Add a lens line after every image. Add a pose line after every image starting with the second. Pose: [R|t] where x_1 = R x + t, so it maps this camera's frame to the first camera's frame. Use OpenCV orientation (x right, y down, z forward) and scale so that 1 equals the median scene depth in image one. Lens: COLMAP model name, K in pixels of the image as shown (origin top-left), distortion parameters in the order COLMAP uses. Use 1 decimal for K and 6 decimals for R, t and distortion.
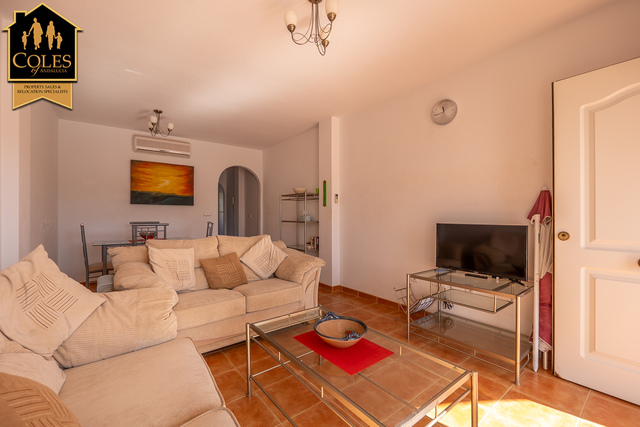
lens RADIAL K [[269.8, 0, 316.3], [0, 269.8, 213.7], [0, 0, 1]] dist [-0.008100, 0.000024]
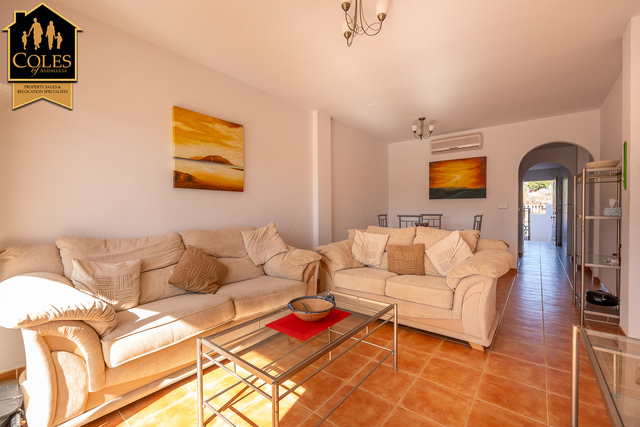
lens RADIAL K [[269.8, 0, 320.0], [0, 269.8, 214.3], [0, 0, 1]] dist [-0.008100, 0.000024]
pose [[0.240248, 0.013063, -0.970624, 0.345634], [0.008804, 0.999839, 0.015635, 0.007758], [0.970672, -0.012302, 0.240094, 0.223615]]
